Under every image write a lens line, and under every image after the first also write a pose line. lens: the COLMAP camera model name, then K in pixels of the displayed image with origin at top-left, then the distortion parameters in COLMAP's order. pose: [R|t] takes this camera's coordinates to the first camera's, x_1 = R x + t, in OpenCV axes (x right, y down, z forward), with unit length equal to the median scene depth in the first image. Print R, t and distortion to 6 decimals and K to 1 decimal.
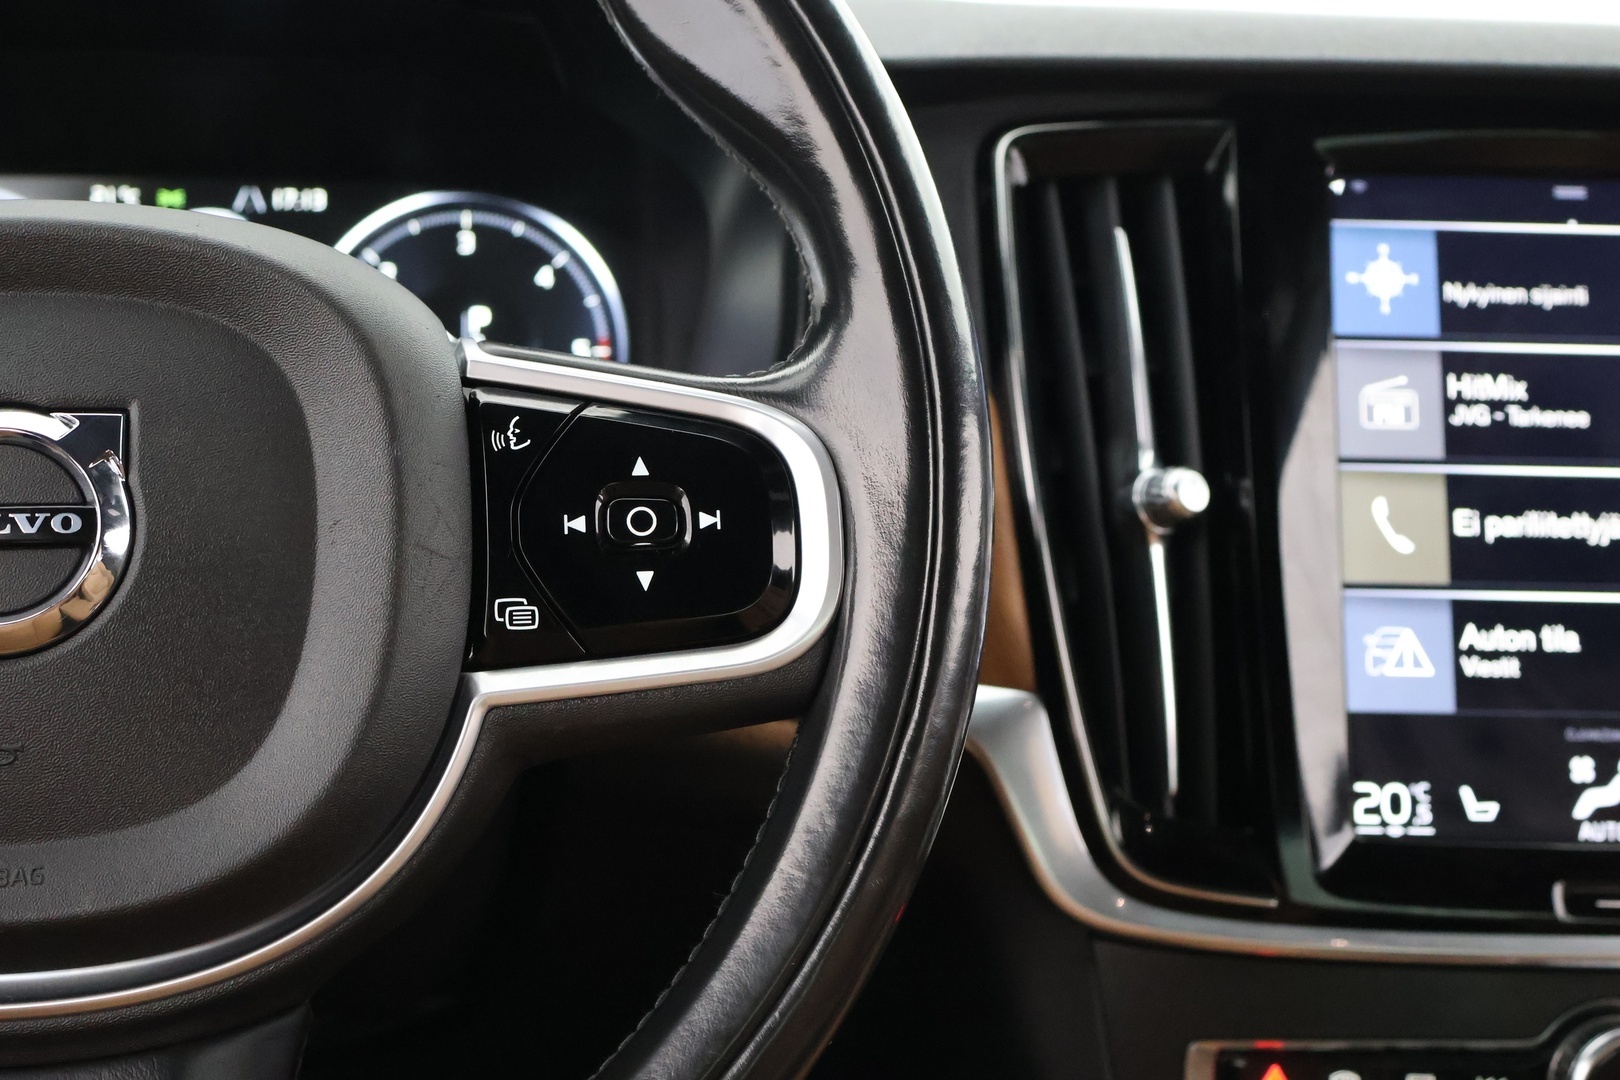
lens RADIAL K [[2126.5, 0, 810.0], [0, 2126.5, 540.0], [0, 0, 1]] dist [-0.001714, 0.013500]
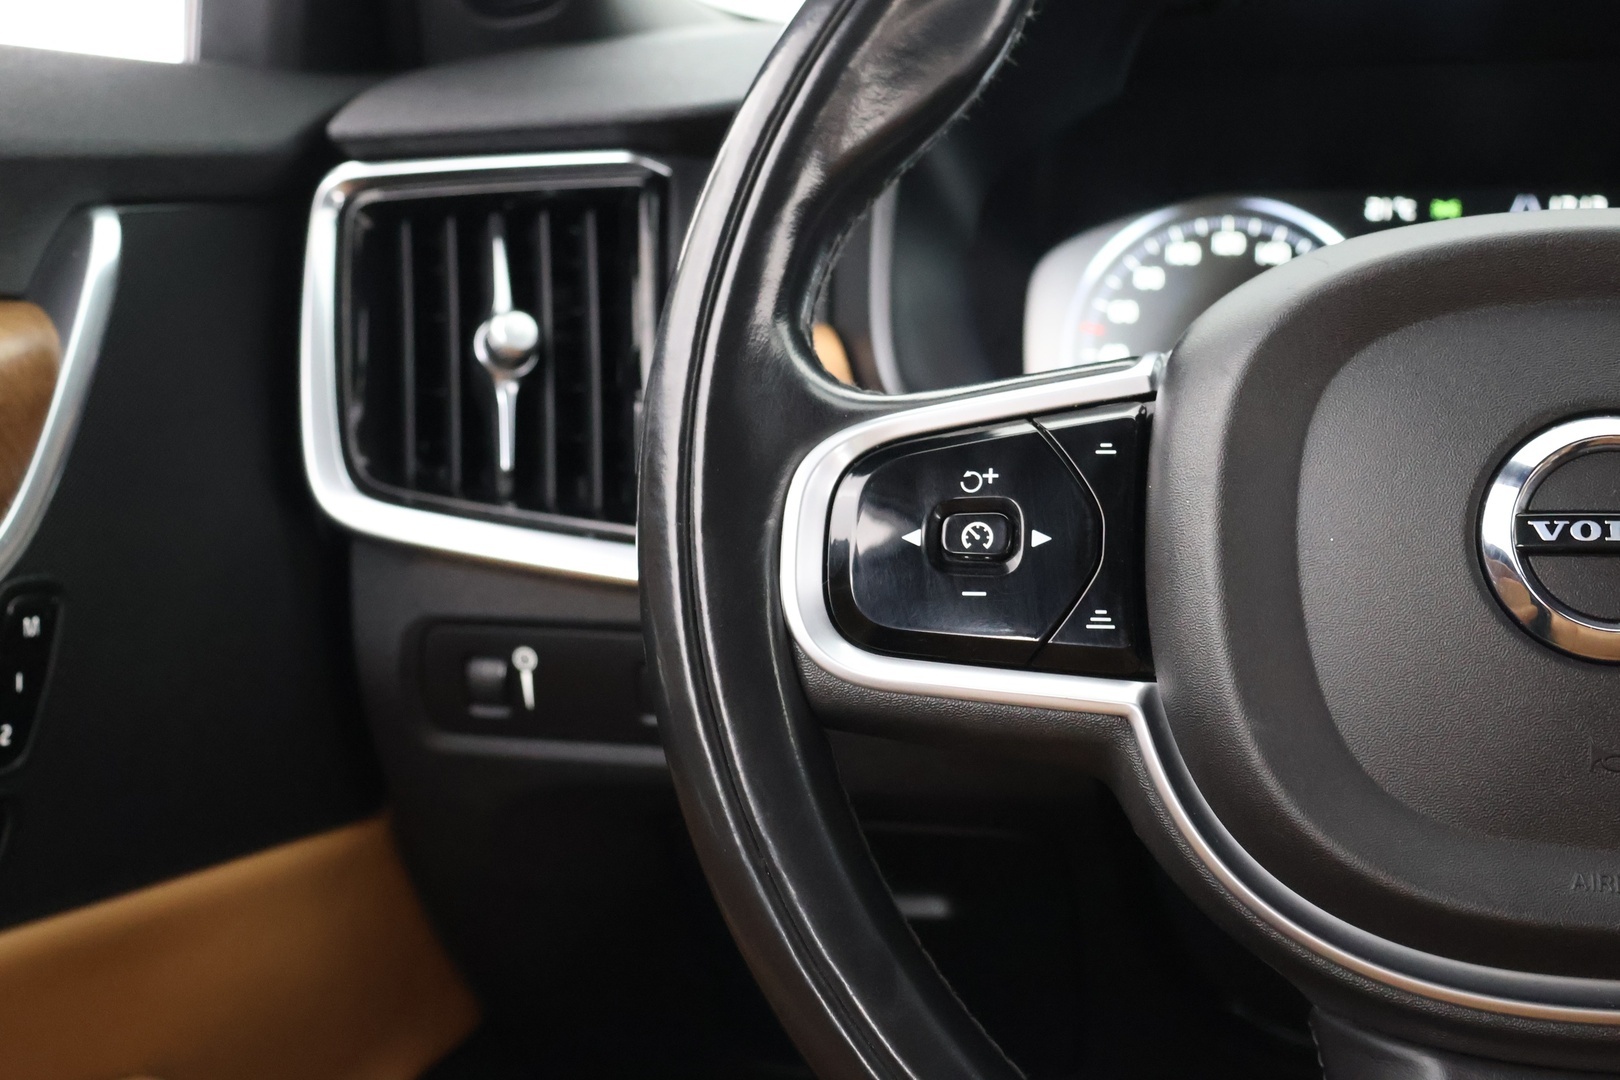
lens RADIAL K [[2126.5, 0, 810.0], [0, 2126.5, 540.0], [0, 0, 1]] dist [-0.001714, 0.013500]
pose [[0.923503, 0.036433, -0.381857, -0.226220], [-0.038666, 0.999251, 0.001828, 0.006149], [0.381638, 0.013076, 0.924219, -0.047294]]
